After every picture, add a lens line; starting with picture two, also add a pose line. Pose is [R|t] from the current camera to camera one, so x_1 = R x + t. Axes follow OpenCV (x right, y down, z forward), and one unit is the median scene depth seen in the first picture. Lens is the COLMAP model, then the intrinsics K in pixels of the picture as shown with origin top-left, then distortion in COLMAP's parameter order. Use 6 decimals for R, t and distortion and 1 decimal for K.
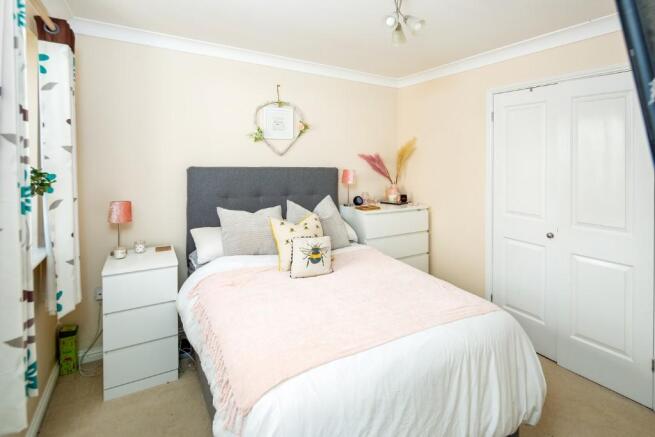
lens RADIAL K [[313.1, 0, 327.5], [0, 313.1, 218.5], [0, 0, 1]] dist [-0.000178, -0.000250]
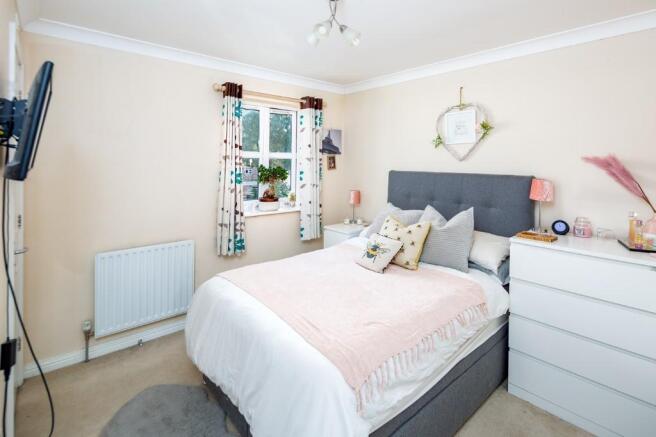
lens RADIAL K [[319.7, 0, 328.0], [0, 319.7, 218.5], [0, 0, 1]] dist [0.000417, 0.000291]
pose [[0.169535, 0.161596, -0.972185, 0.764772], [-0.189472, 0.973407, 0.128758, -0.082600], [0.967139, 0.162372, 0.195645, 0.465634]]
